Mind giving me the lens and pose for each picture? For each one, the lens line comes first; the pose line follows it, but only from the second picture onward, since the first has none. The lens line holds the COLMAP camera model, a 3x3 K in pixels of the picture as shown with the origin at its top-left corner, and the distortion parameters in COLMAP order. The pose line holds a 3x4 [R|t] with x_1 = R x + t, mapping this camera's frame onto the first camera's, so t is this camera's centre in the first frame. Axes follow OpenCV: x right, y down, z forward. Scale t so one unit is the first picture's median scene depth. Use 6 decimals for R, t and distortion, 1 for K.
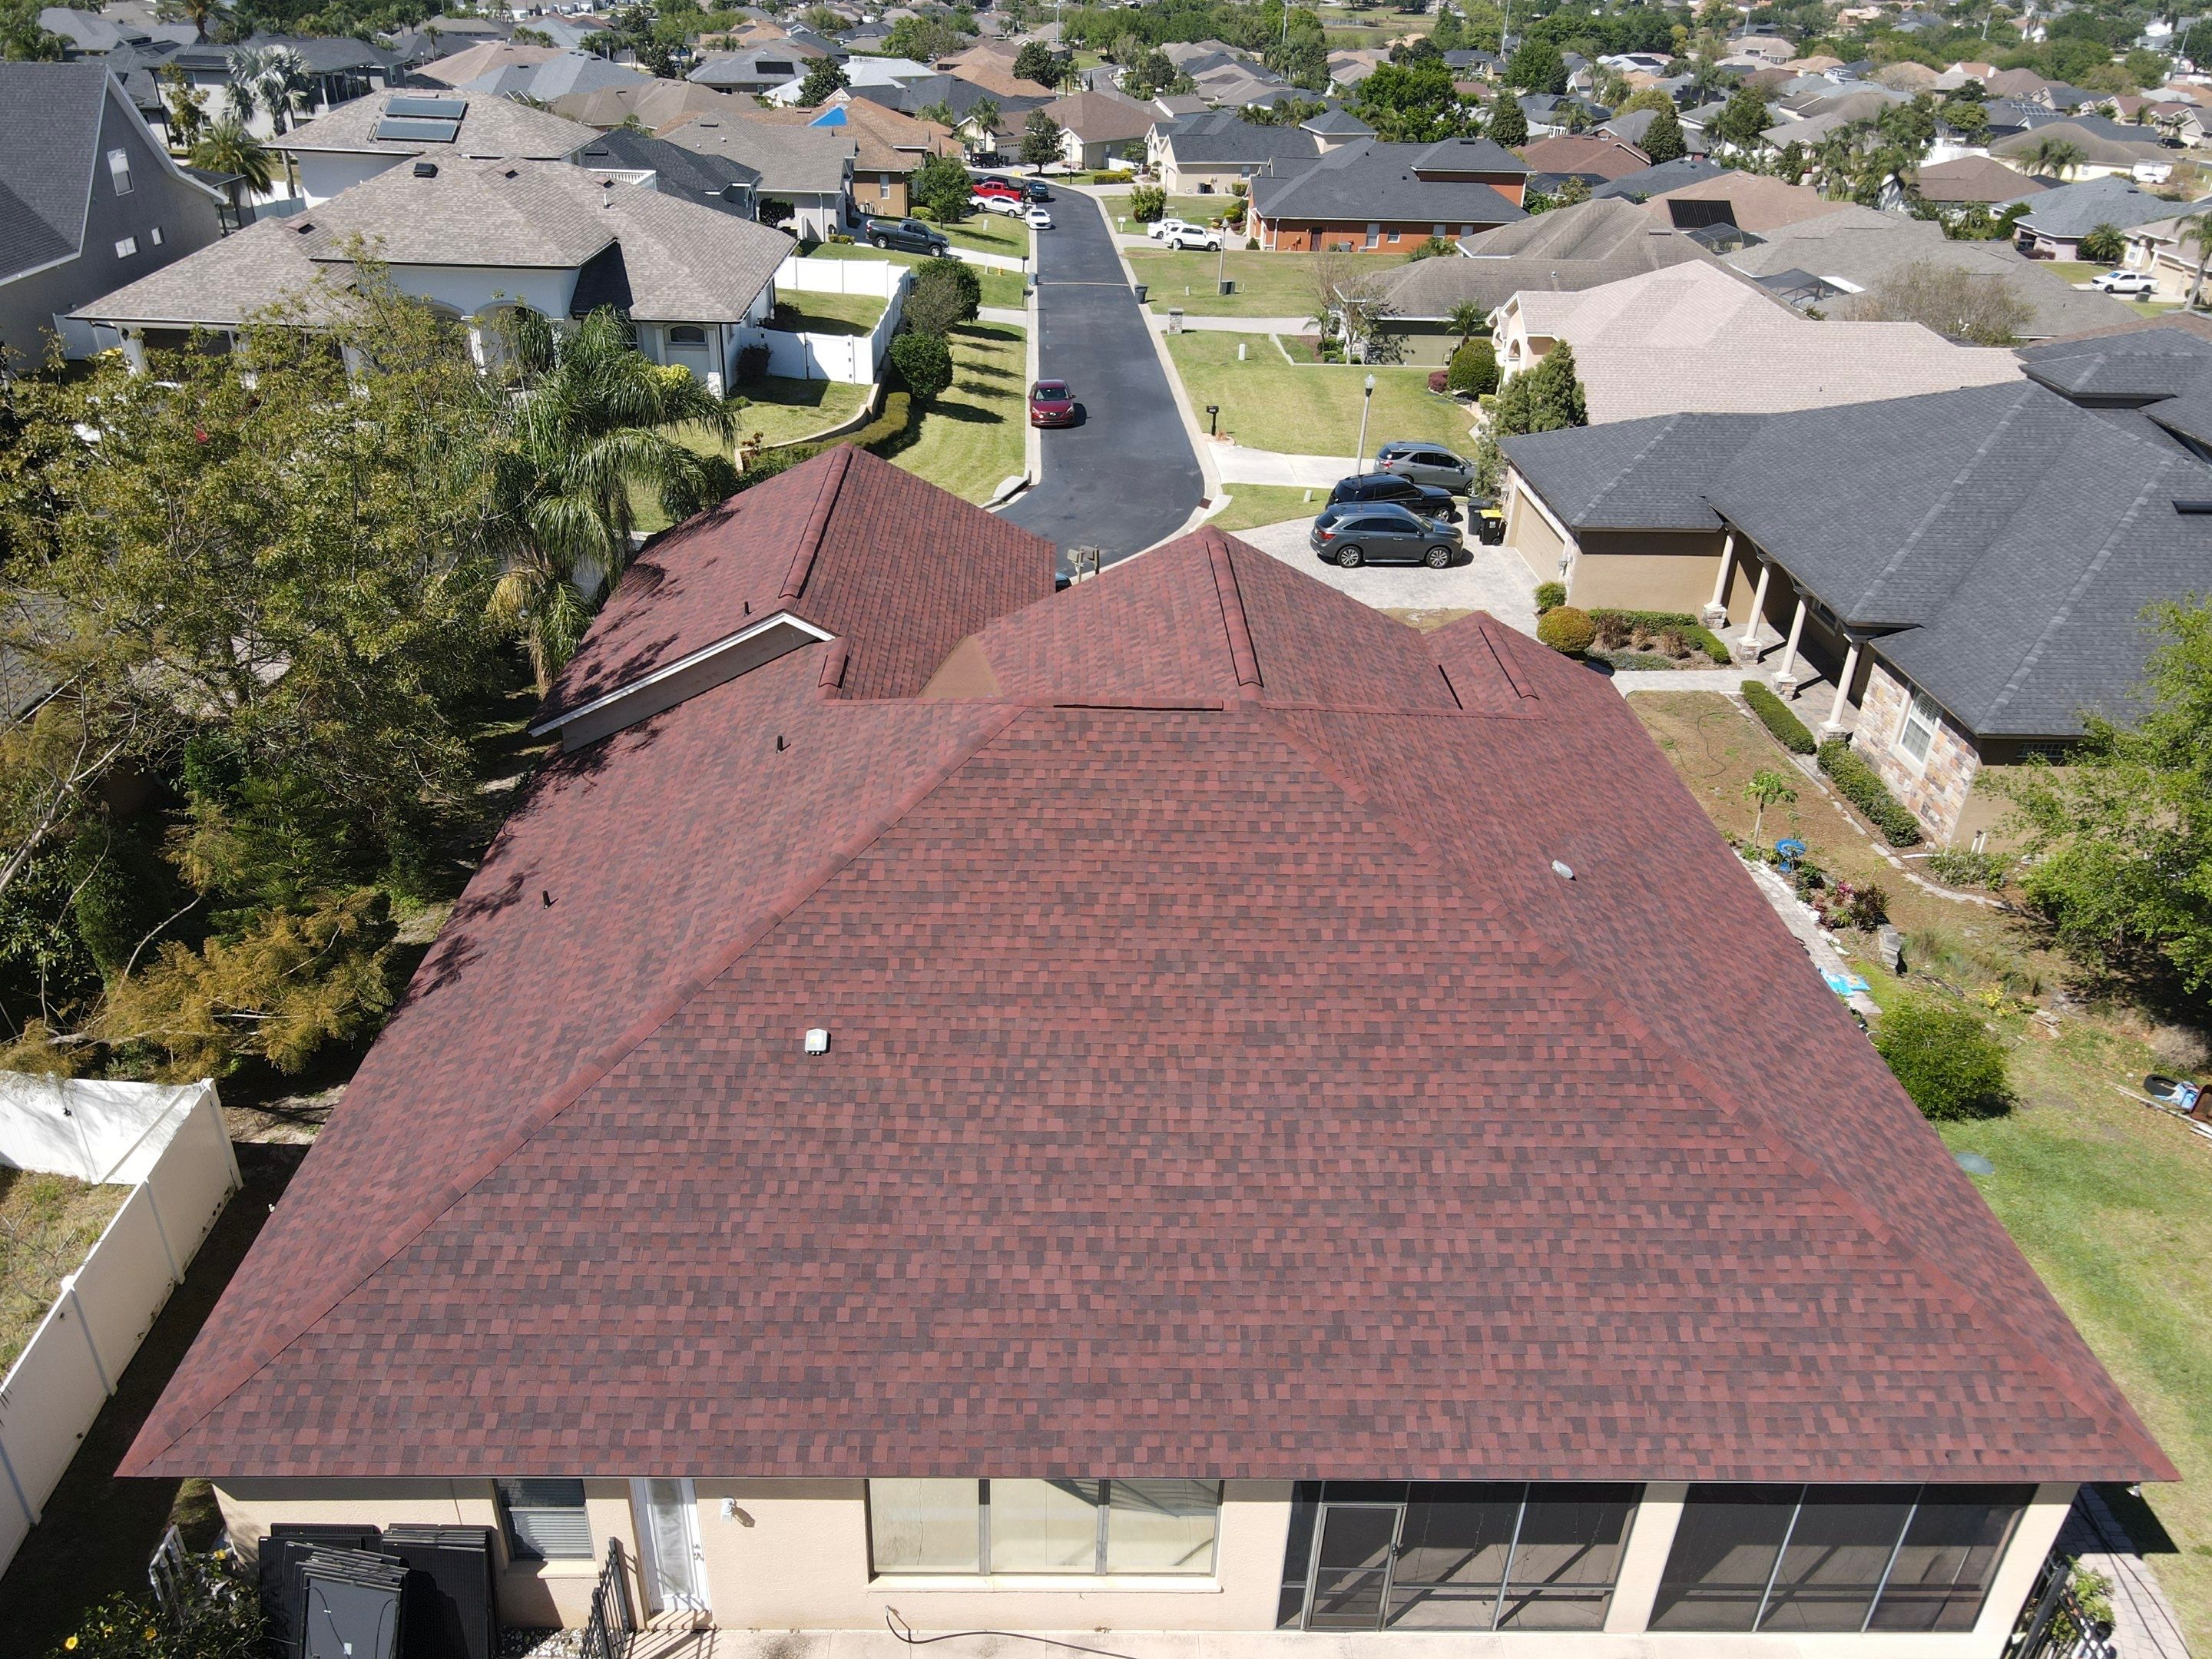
lens RADIAL K [[1619.8, 0, 1088.1], [0, 1619.8, 834.2], [0, 0, 1]] dist [-0.001808, 0.020275]
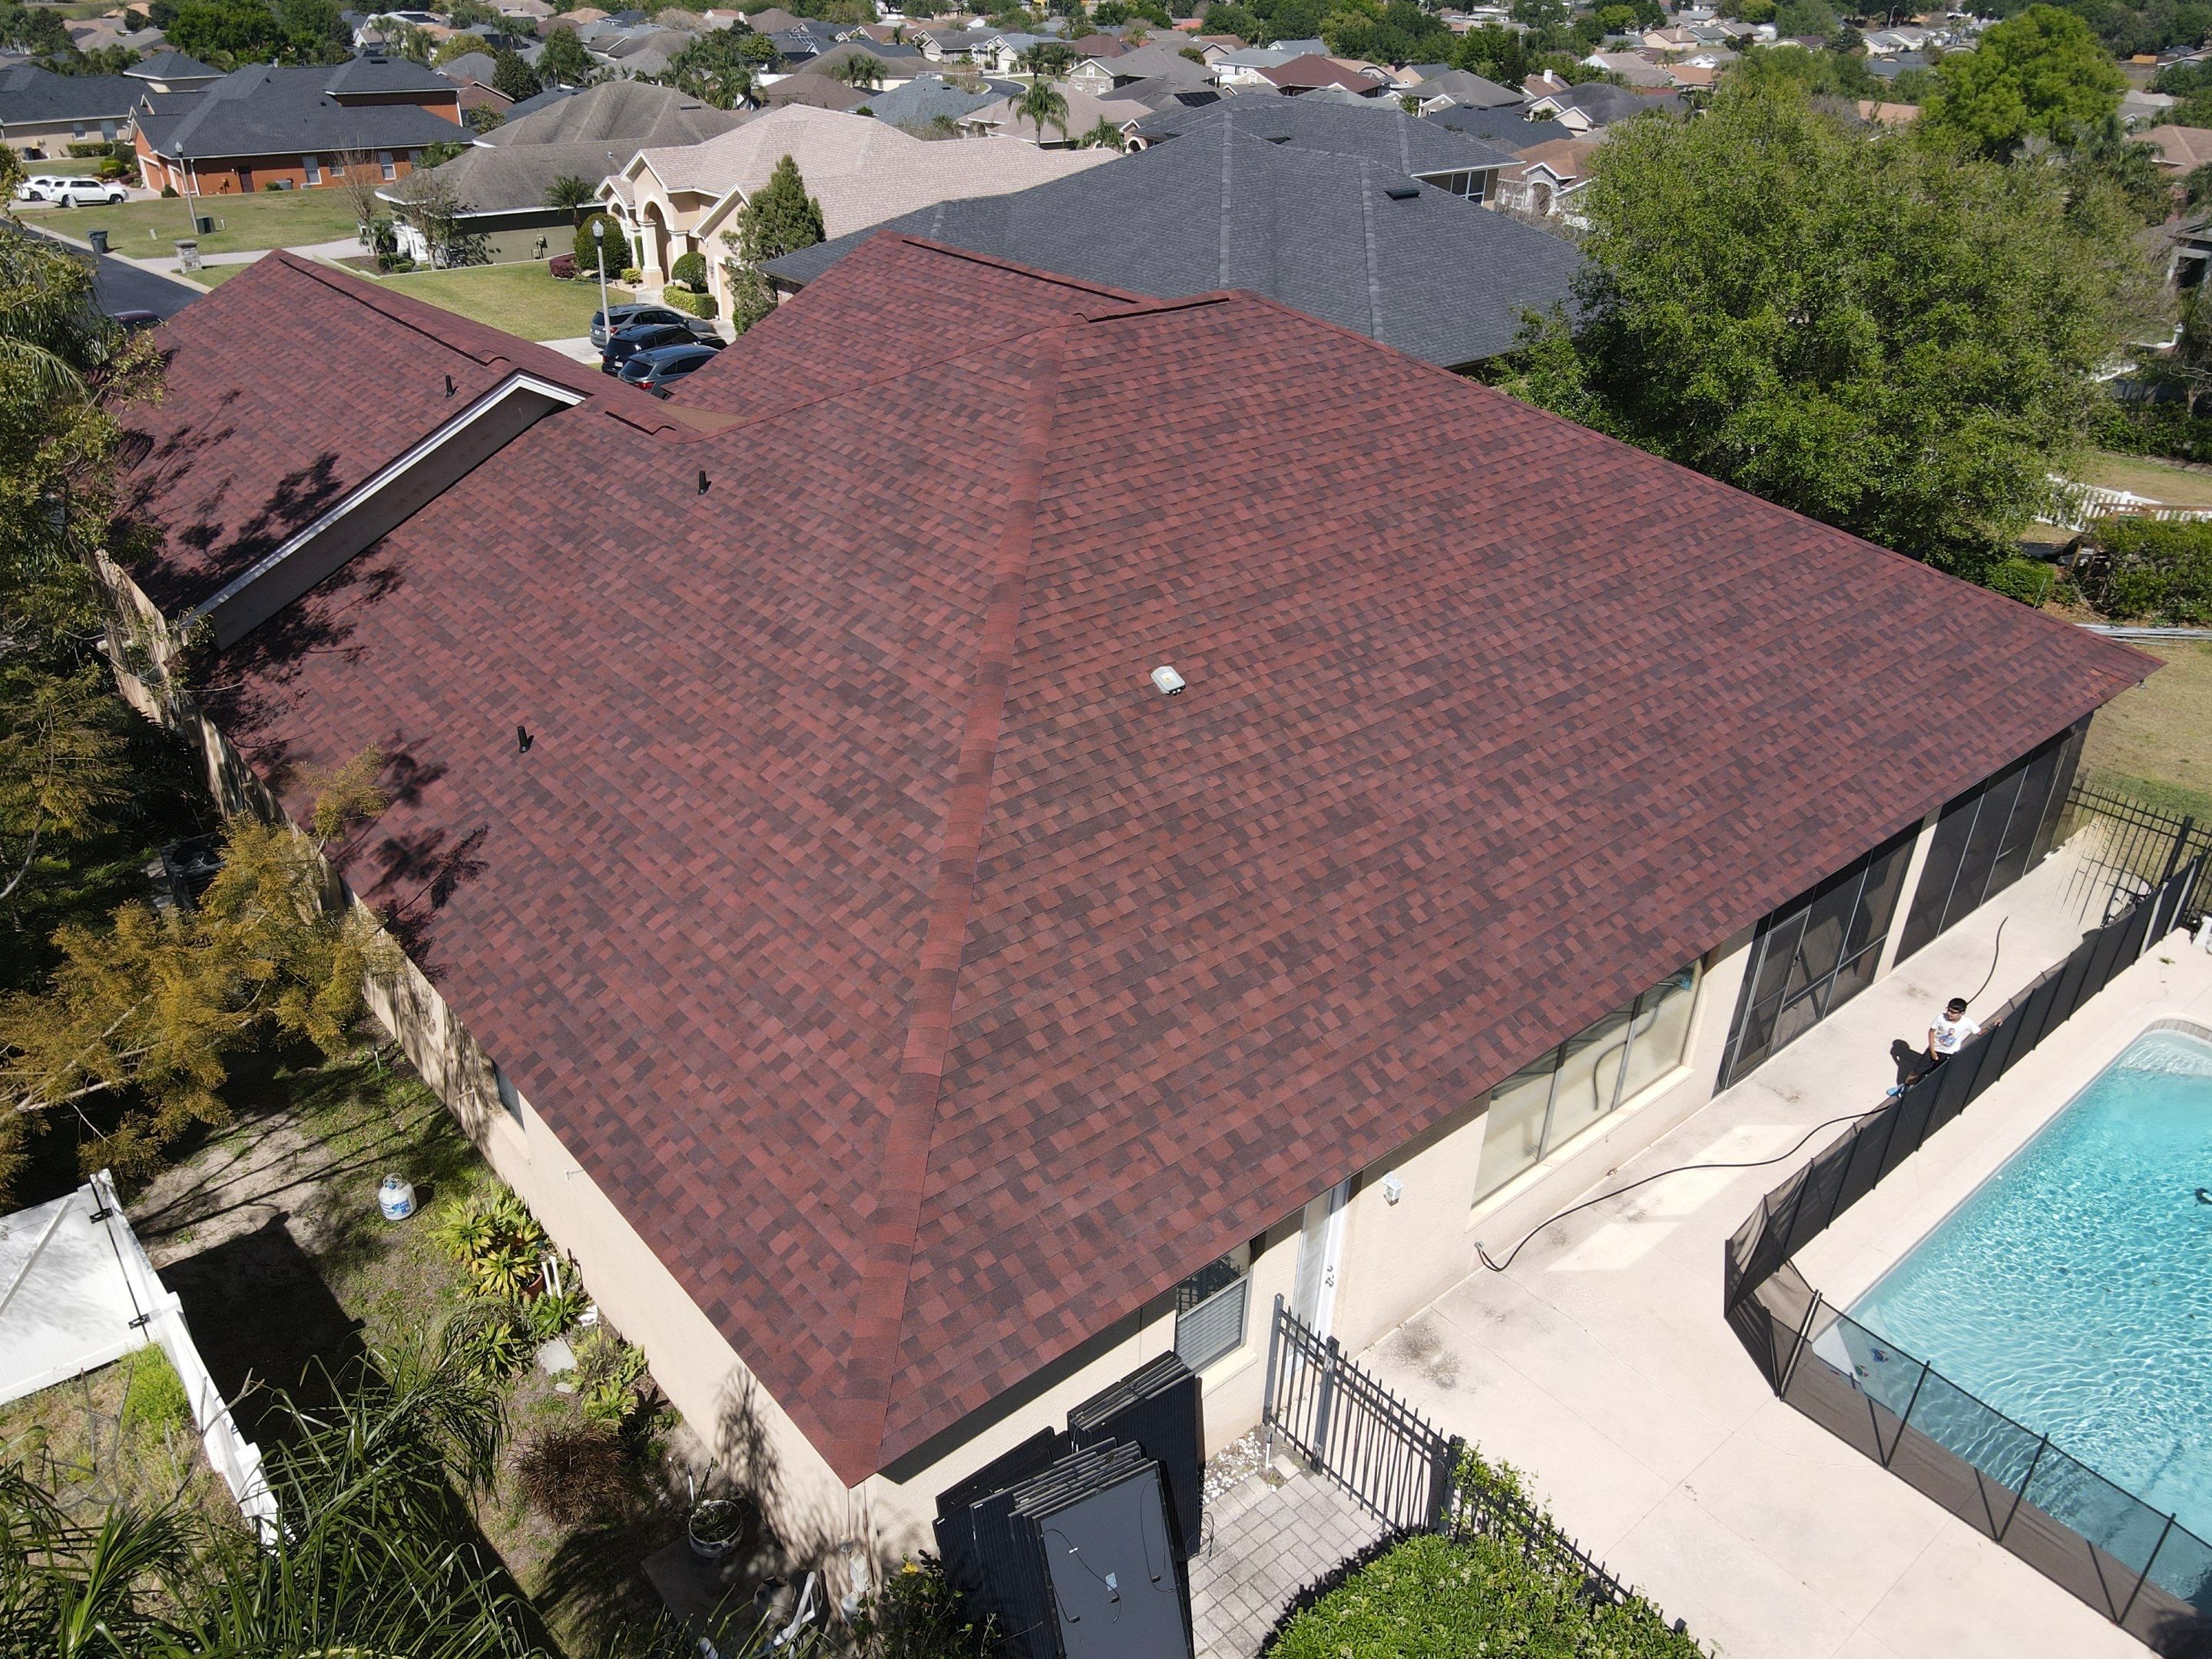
lens RADIAL K [[1619.8, 0, 1100.0], [0, 1619.8, 816.6], [0, 0, 1]] dist [-0.001808, 0.020275]
pose [[0.775201, -0.316198, 0.546884, -0.634324], [0.313451, 0.944156, 0.101580, 0.094265], [-0.548463, 0.092676, 0.831023, 0.327816]]
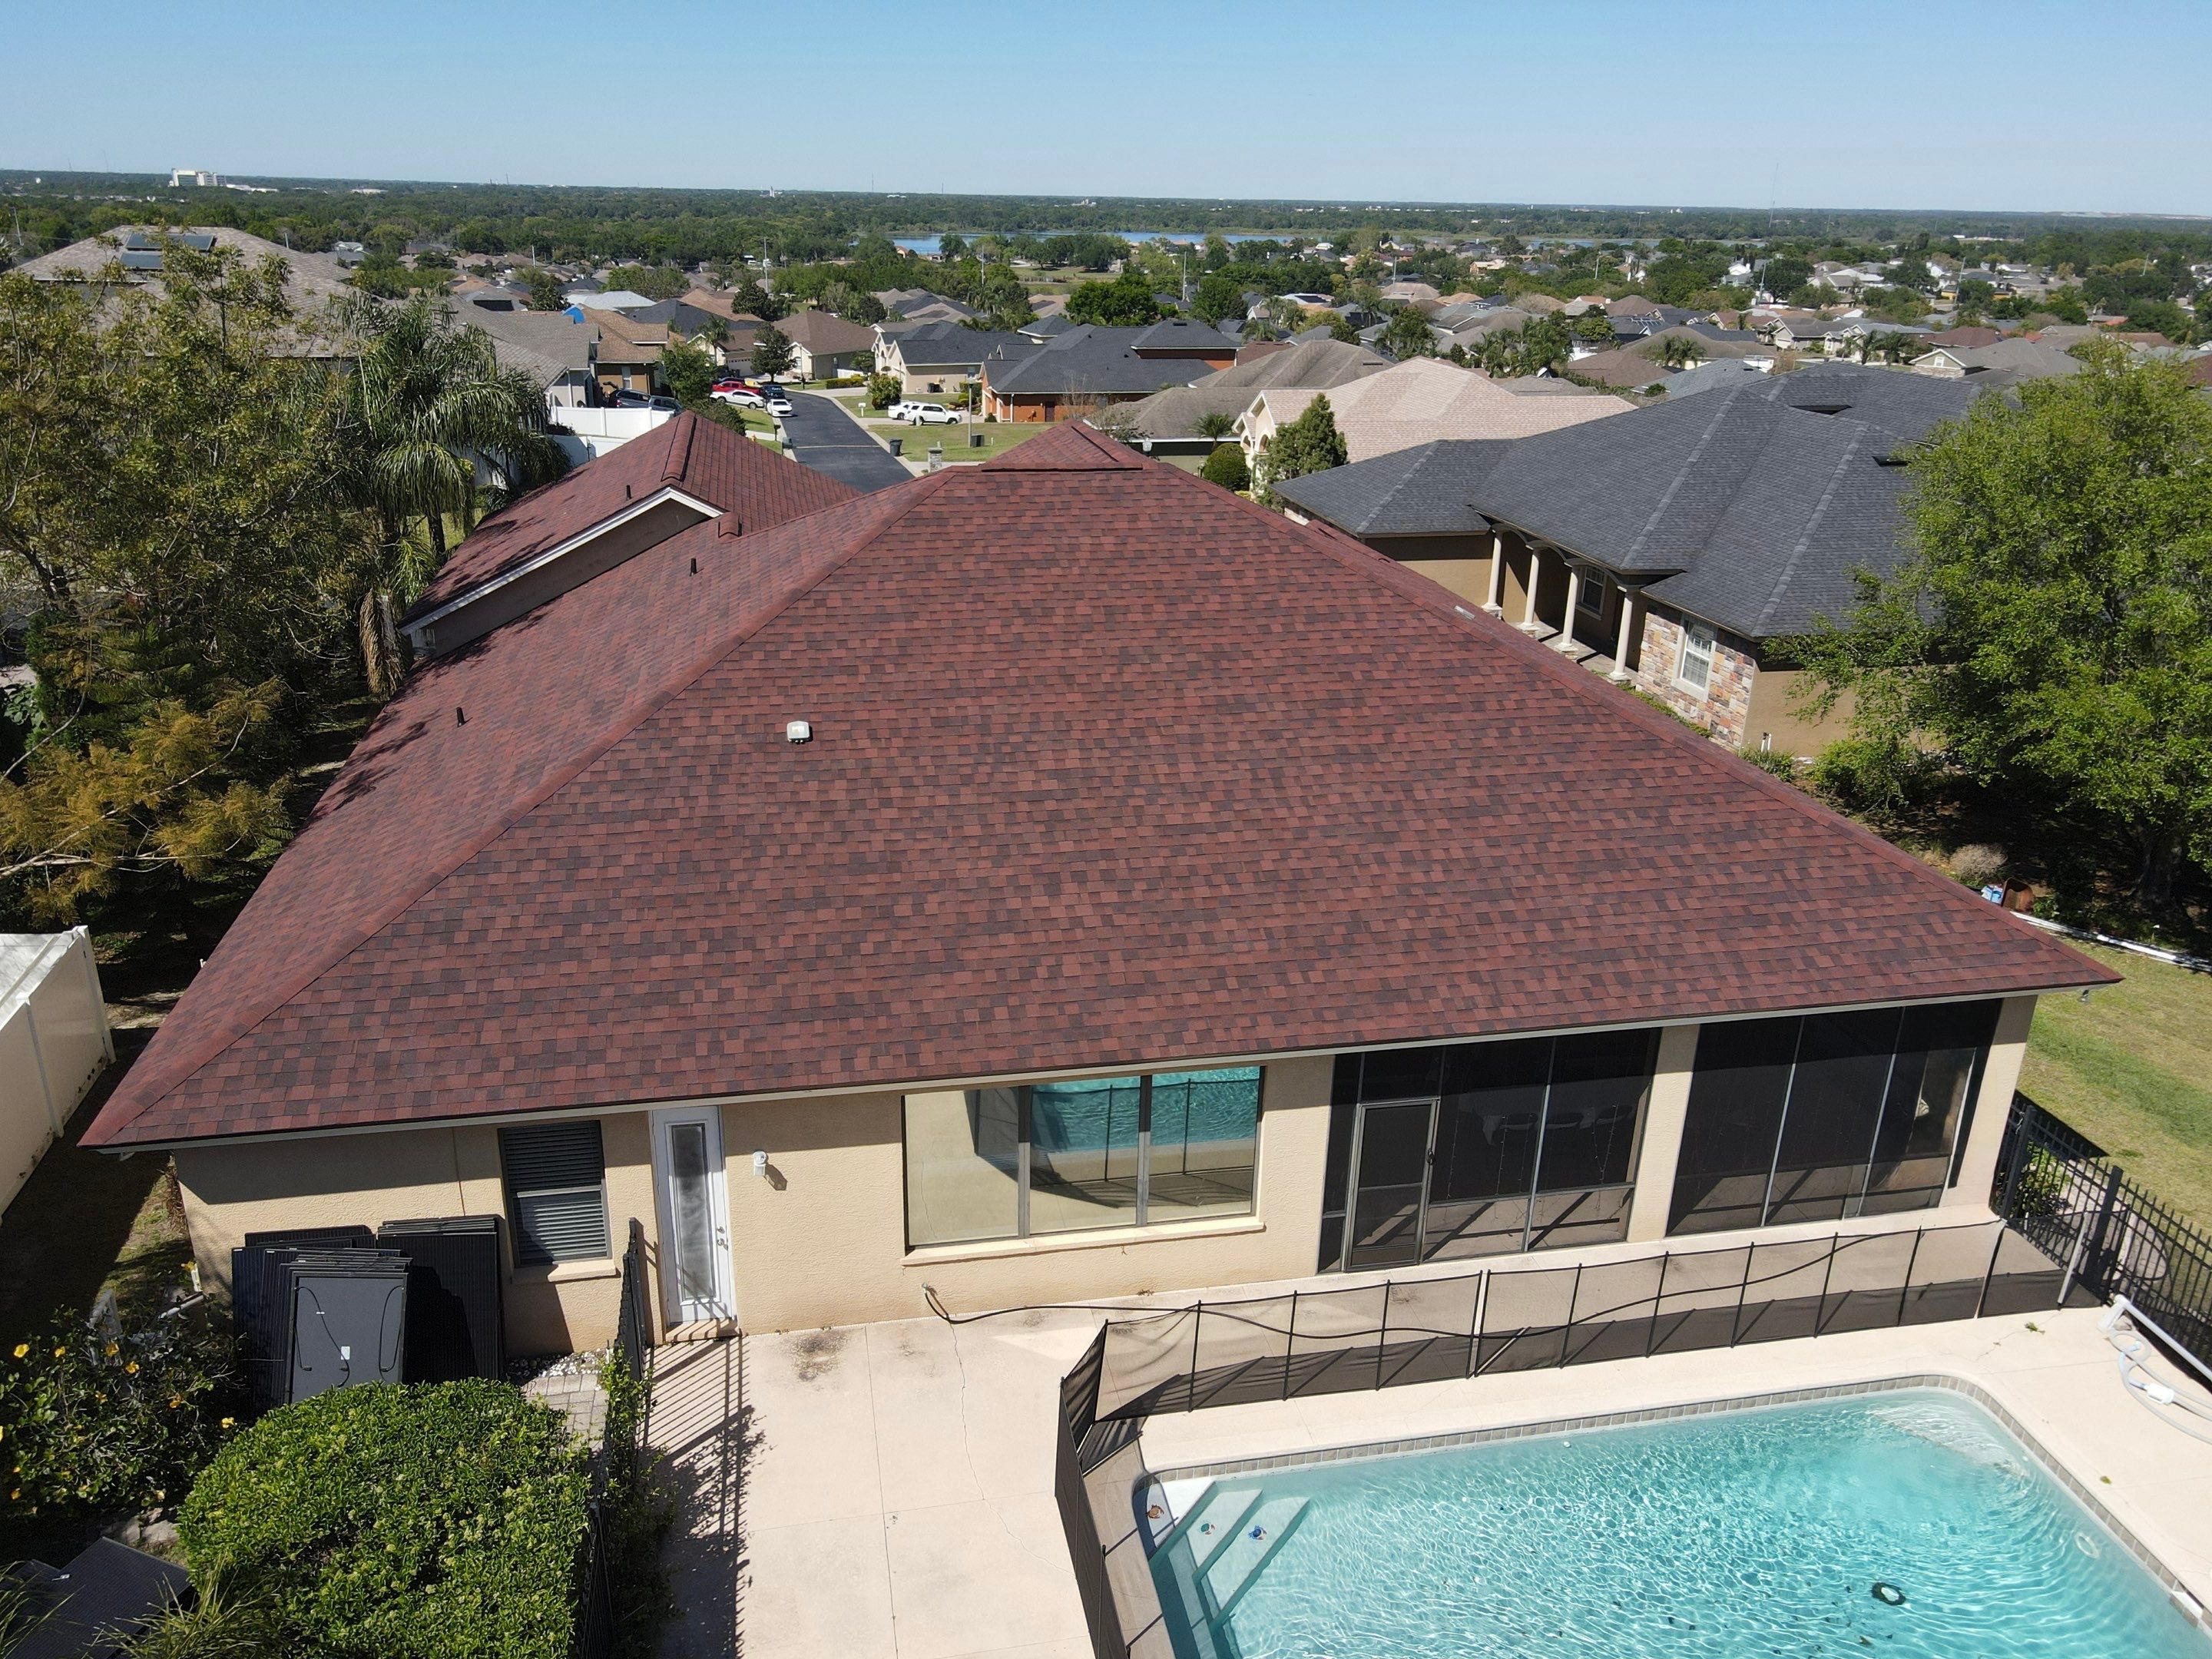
lens RADIAL K [[1619.8, 0, 1084.8], [0, 1619.8, 831.5], [0, 0, 1]] dist [-0.001808, 0.020275]
pose [[0.985200, -0.072391, 0.155372, -0.146379], [0.093619, 0.986552, -0.133978, 0.320926], [-0.143584, 0.146541, 0.978729, 0.017112]]
